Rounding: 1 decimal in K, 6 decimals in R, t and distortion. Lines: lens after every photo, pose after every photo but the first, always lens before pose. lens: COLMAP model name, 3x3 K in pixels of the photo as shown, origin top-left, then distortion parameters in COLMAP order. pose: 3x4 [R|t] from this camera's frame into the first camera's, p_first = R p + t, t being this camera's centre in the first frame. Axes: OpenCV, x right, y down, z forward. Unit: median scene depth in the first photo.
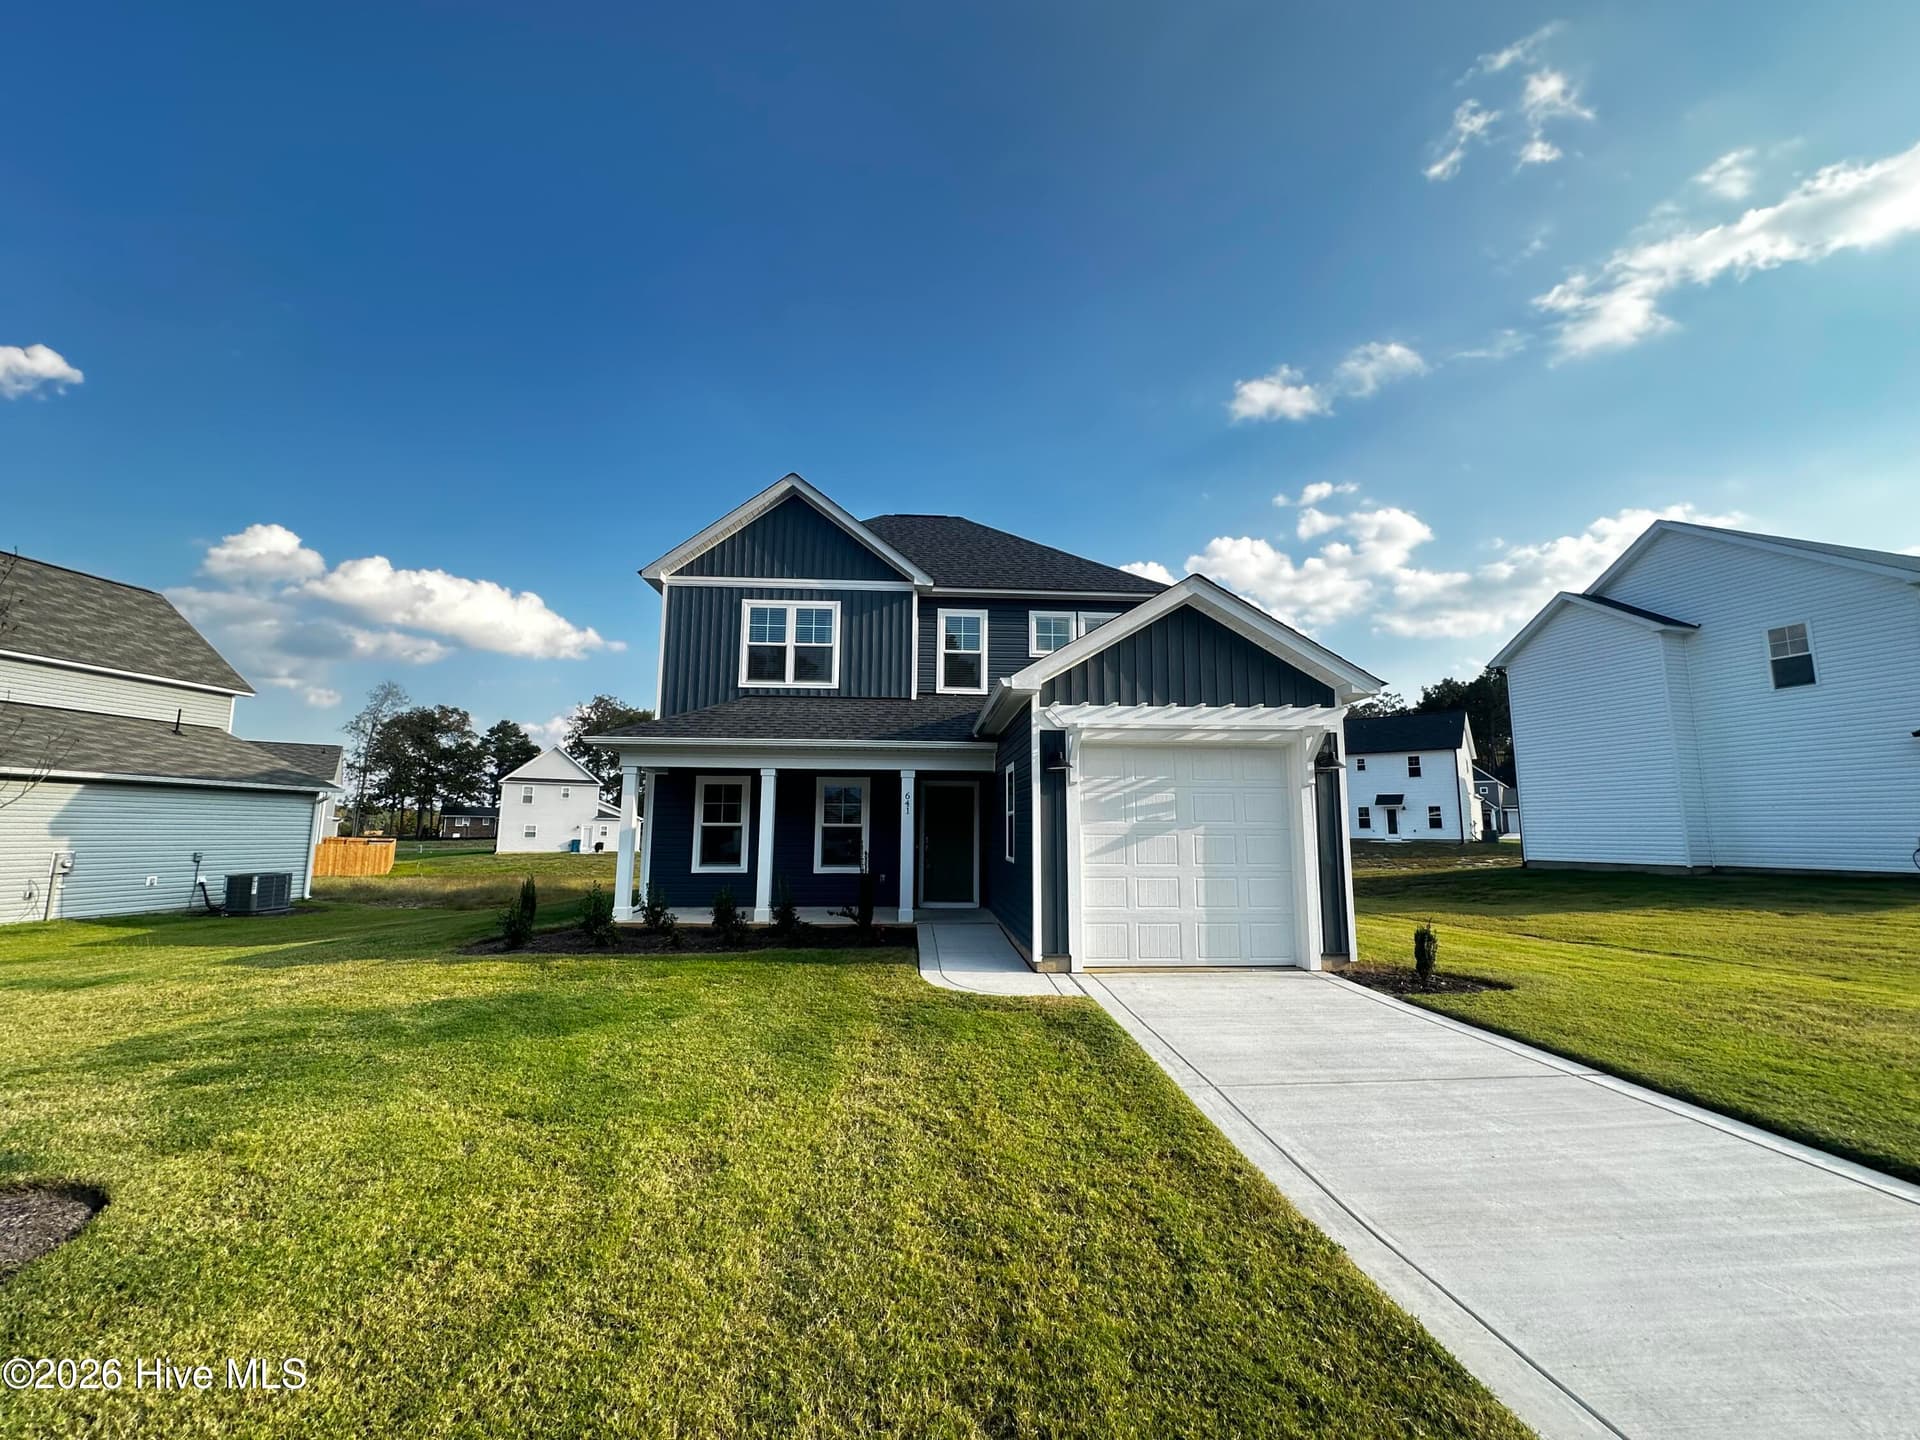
lens RADIAL K [[768.0, 0, 962.0], [0, 768.0, 723.5], [0, 0, 1]] dist [-0.000676, -0.000102]
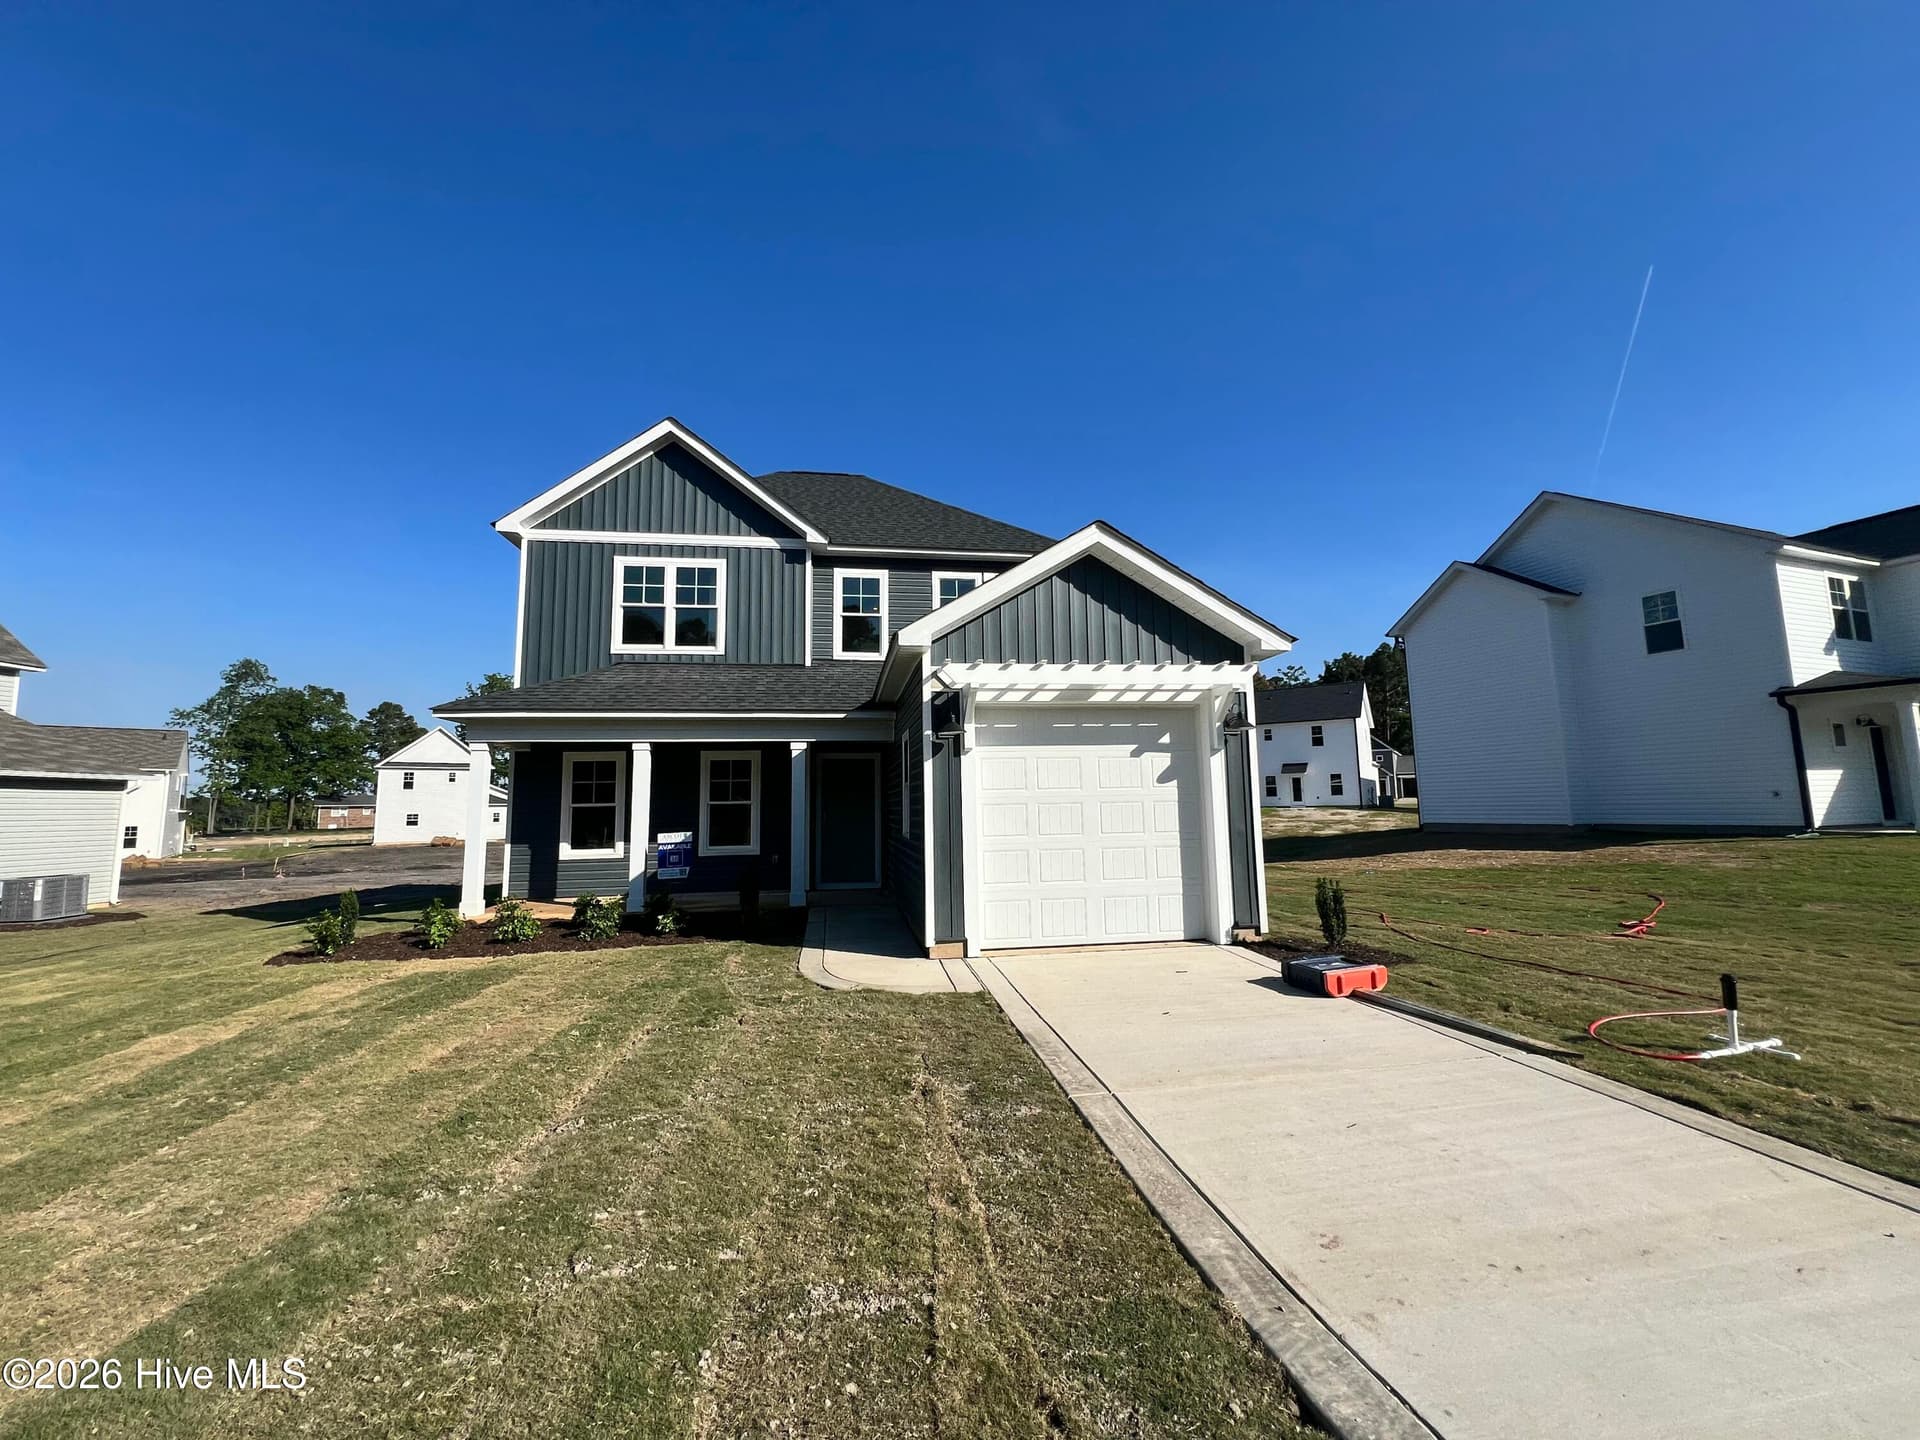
lens RADIAL K [[768.6, 0, 957.5], [0, 768.6, 715.2], [0, 0, 1]] dist [0.000633, 0.000294]
pose [[0.995331, -0.011783, 0.095796, 0.027121], [0.009957, 0.999760, 0.019511, 0.011736], [-0.096003, -0.018466, 0.995210, 0.058016]]
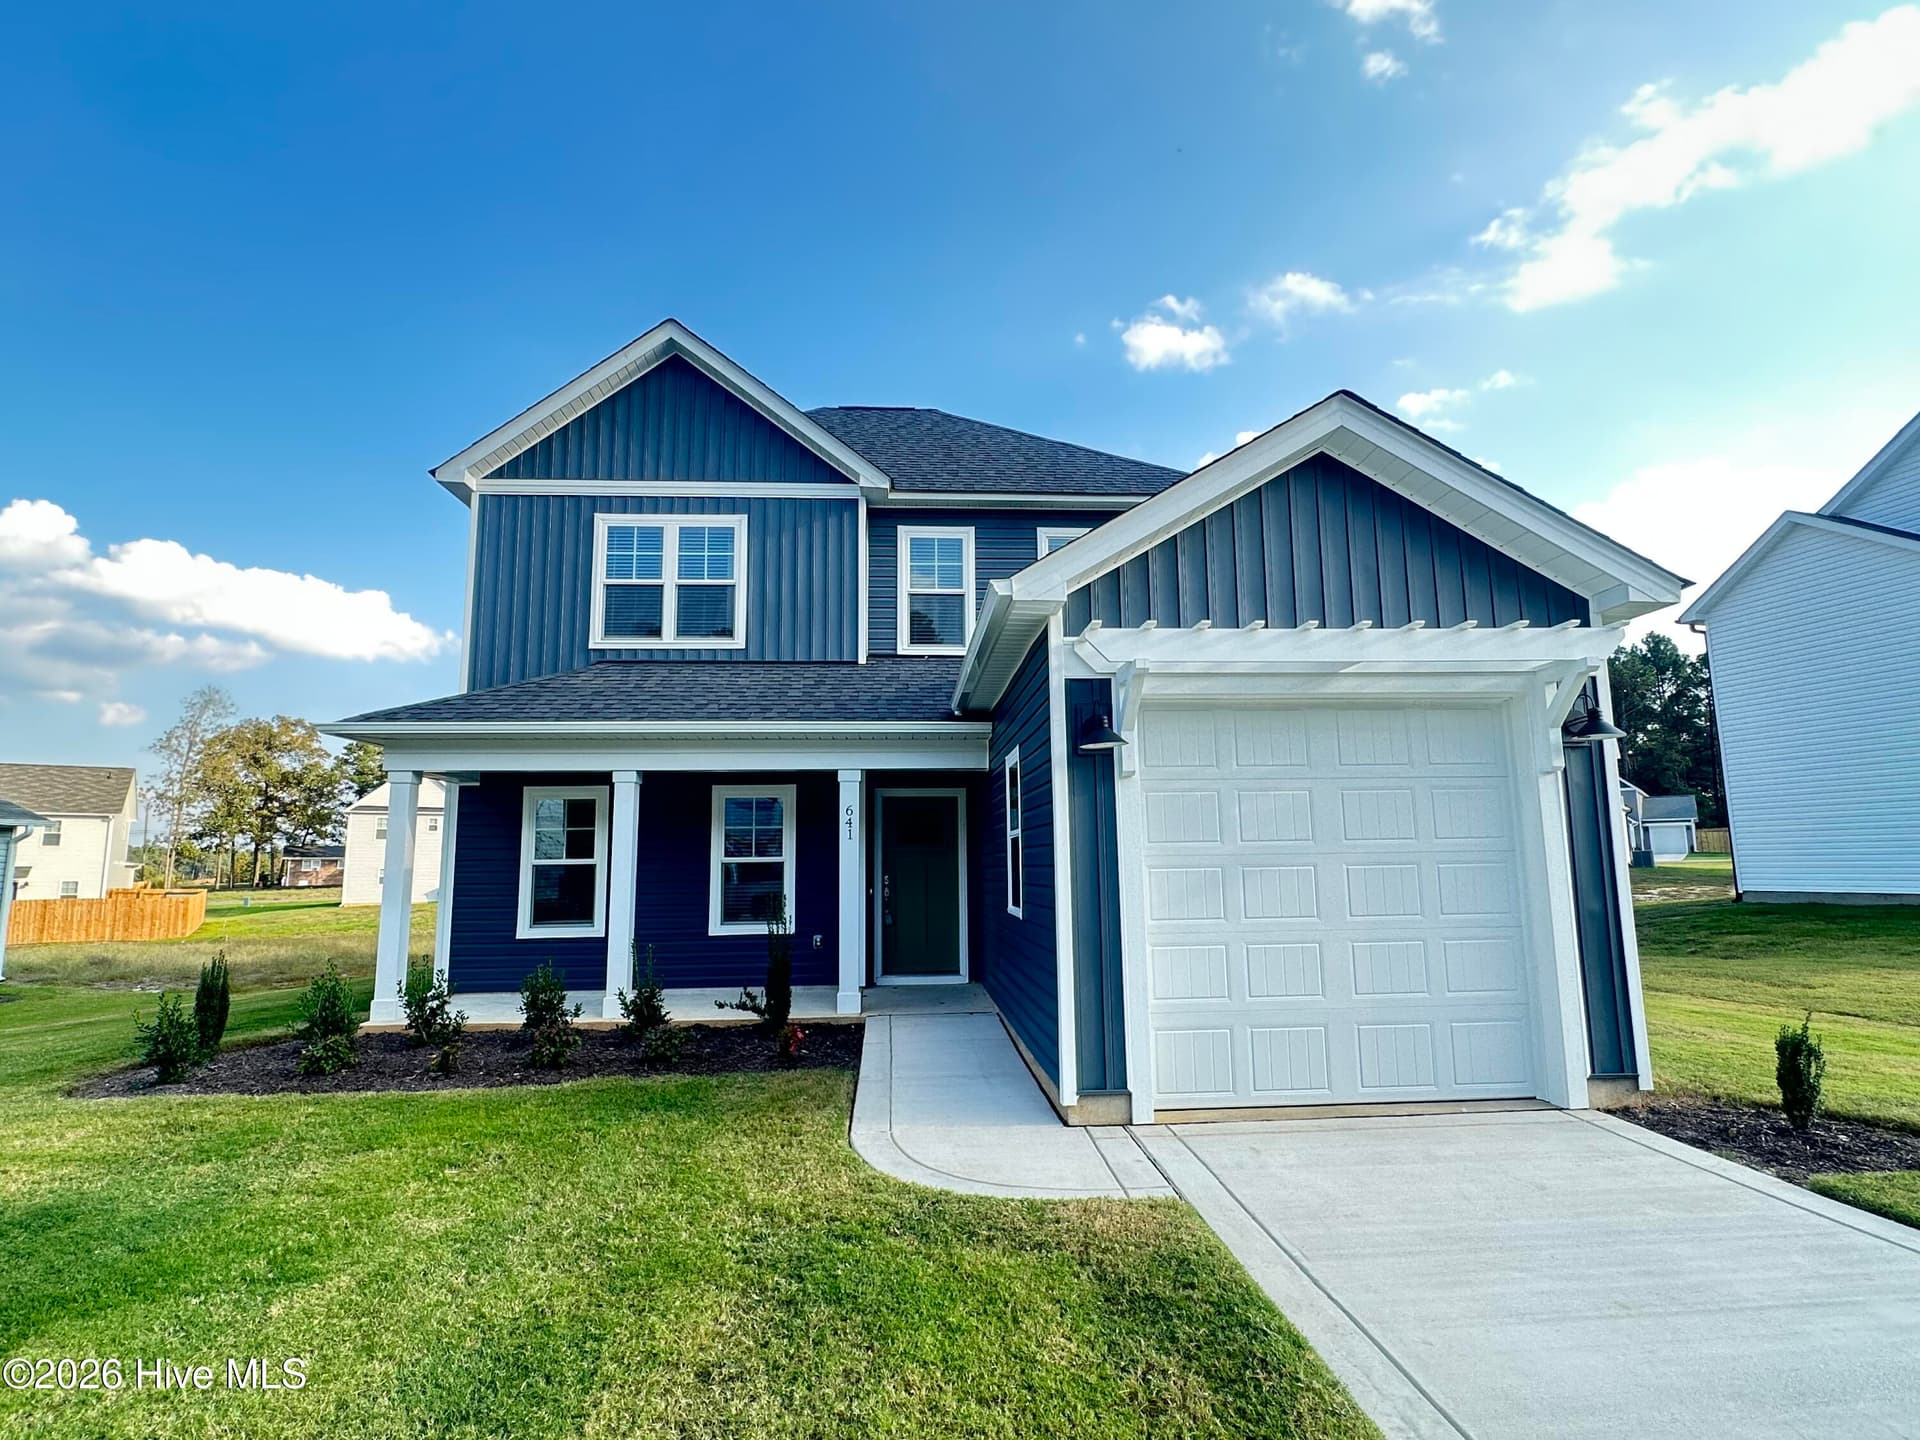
lens RADIAL K [[956.6, 0, 959.3], [0, 956.6, 730.4], [0, 0, 1]] dist [-0.000876, -0.000002]
pose [[0.999812, -0.017890, 0.007515, 0.012085], [0.017893, 0.999840, -0.000390, 0.026925], [-0.007507, 0.000524, 0.999972, 0.191392]]
